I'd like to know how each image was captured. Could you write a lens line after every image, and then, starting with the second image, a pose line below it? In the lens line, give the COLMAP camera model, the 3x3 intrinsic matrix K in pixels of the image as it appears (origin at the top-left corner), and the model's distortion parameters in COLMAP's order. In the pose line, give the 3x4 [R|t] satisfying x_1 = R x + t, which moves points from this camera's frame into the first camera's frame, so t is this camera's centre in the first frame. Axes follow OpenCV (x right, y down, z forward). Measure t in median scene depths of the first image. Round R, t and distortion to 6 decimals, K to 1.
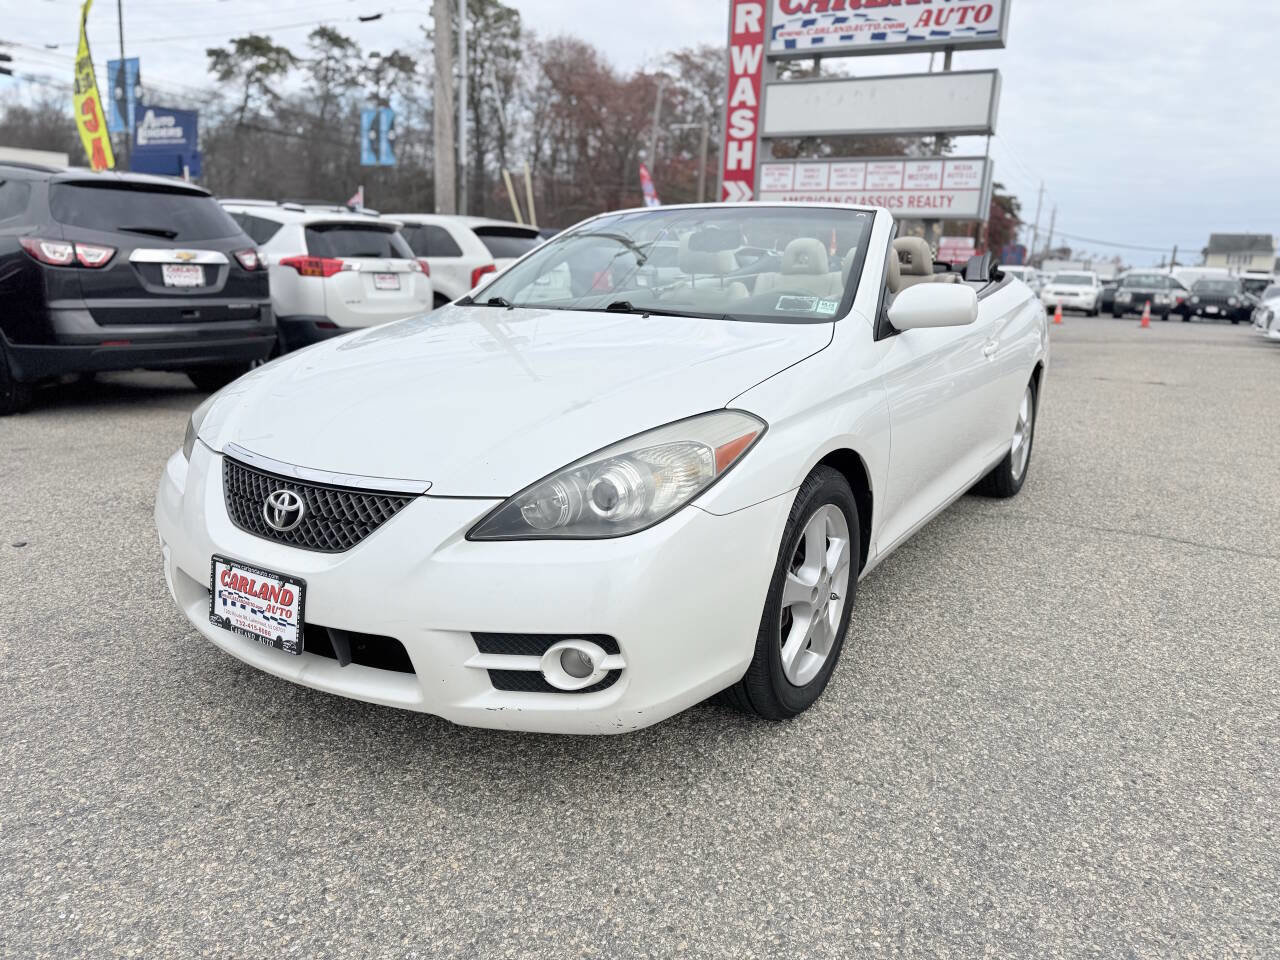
lens RADIAL K [[934.6, 0, 622.6], [0, 934.6, 487.0], [0, 0, 1]] dist [0.088093, -0.162974]
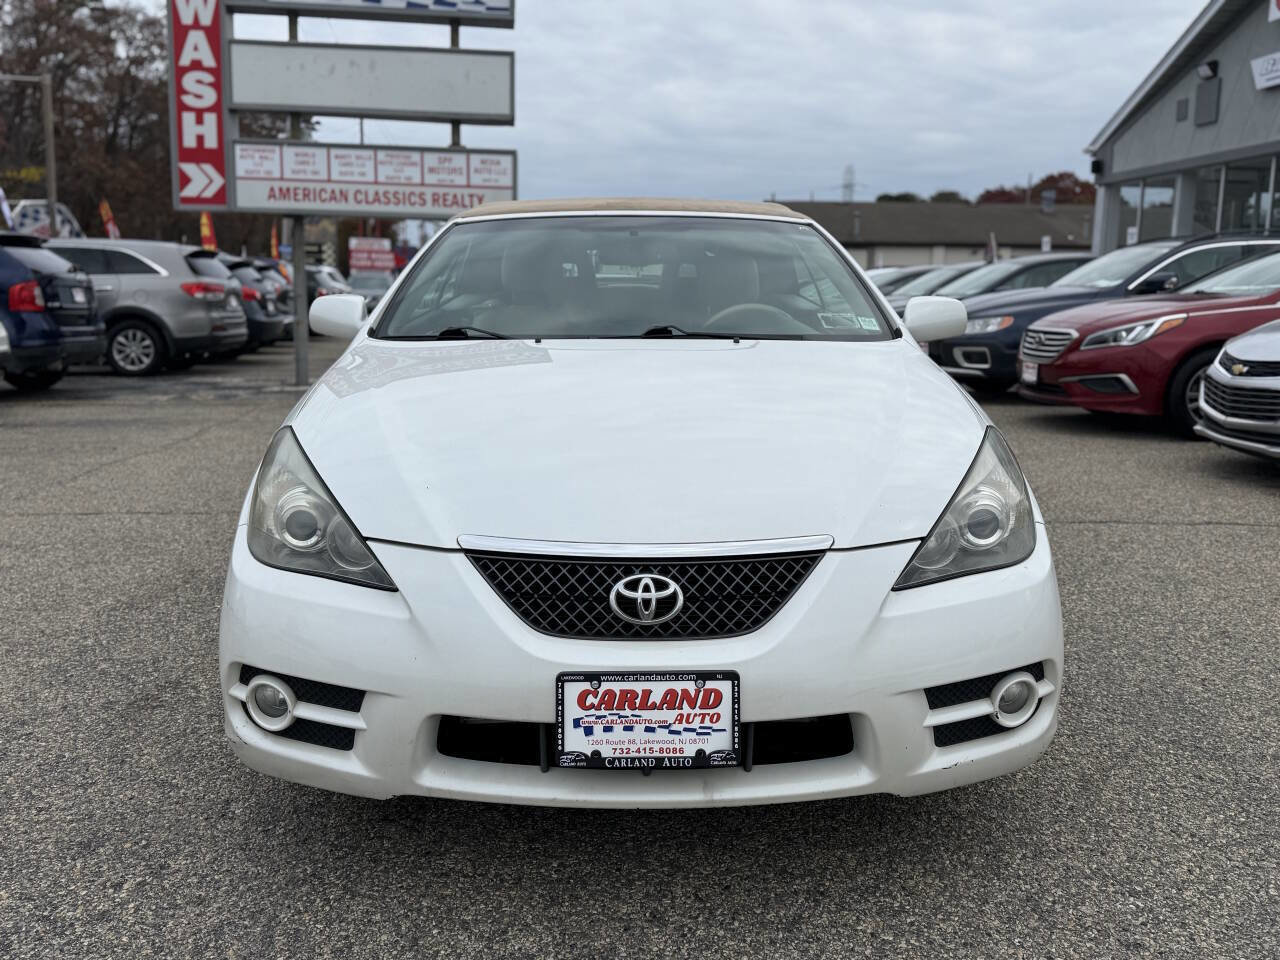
lens RADIAL K [[1214.3, 0, 640.0], [0, 1214.3, 480.0], [0, 0, 1]] dist [0.120806, -0.222319]
pose [[0.819025, -0.108064, 0.563489, -0.185791], [0.142318, 0.989674, -0.017060, -0.011687], [-0.555827, 0.094167, 0.825947, 0.026614]]
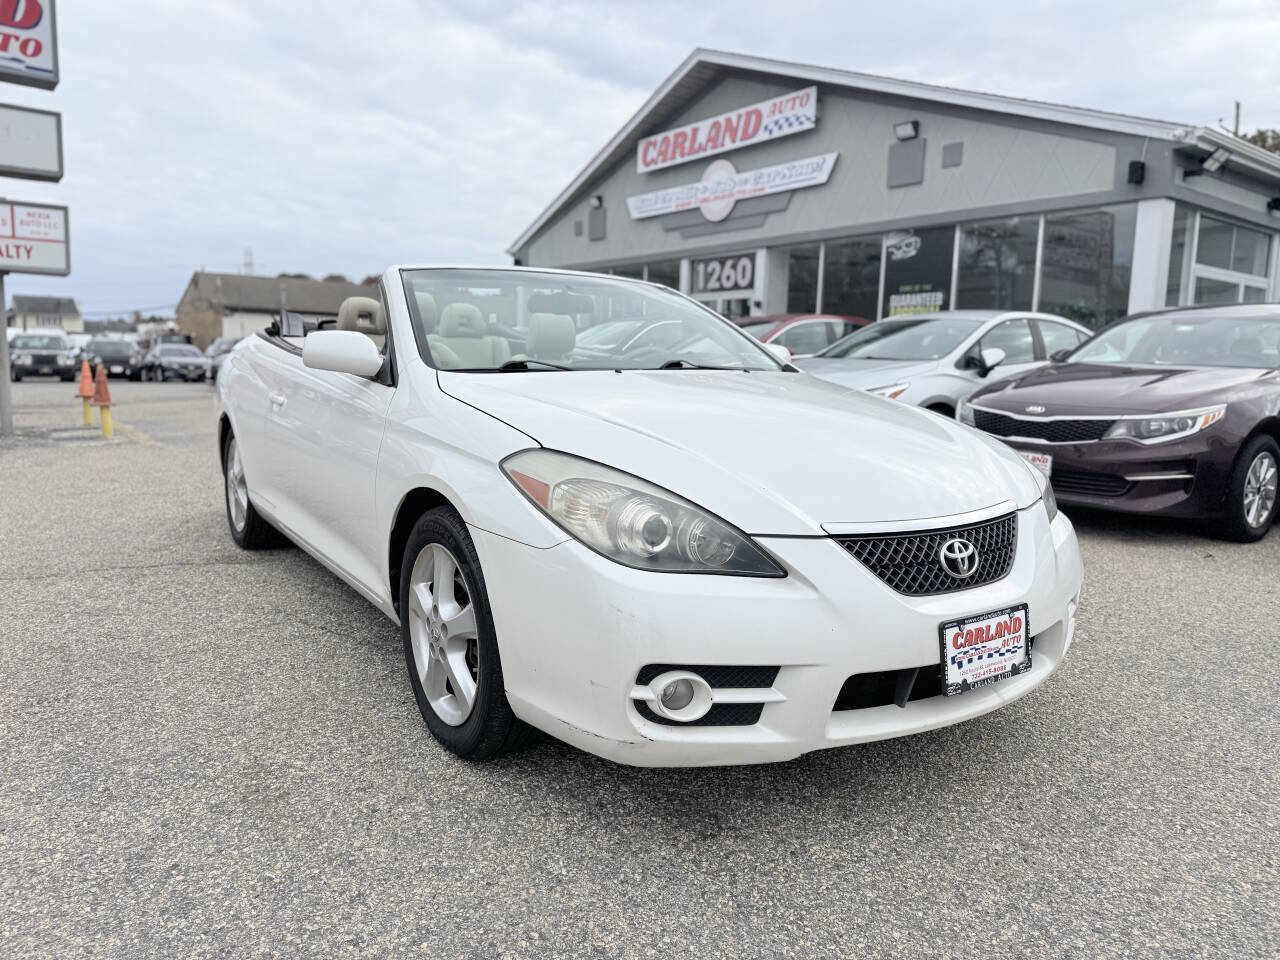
lens RADIAL K [[937.4, 0, 656.4], [0, 937.4, 504.3], [0, 0, 1]] dist [-0.002824, -0.011966]
pose [[0.350169, -0.157815, 0.923296, -0.280789], [0.198224, 0.975865, 0.091622, -0.038369], [-0.915472, 0.150936, 0.373000, 0.180574]]
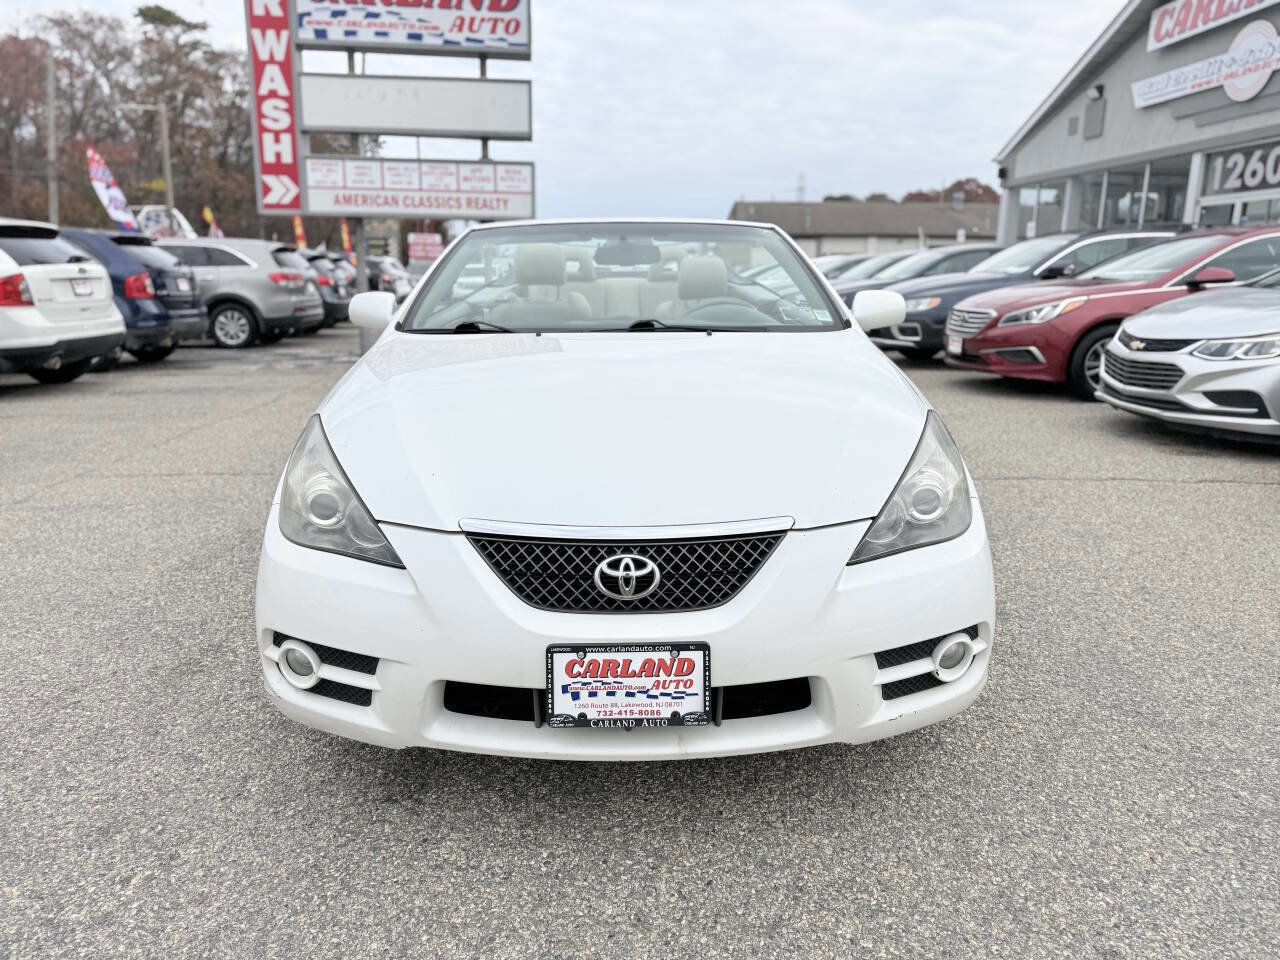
lens RADIAL K [[943.8, 0, 637.8], [0, 943.8, 487.6], [0, 0, 1]] dist [0.046624, -0.060664]
pose [[0.819272, -0.151758, 0.552958, -0.165378], [0.148363, 0.987605, 0.051229, -0.020597], [-0.553879, 0.040068, 0.831633, 0.047931]]
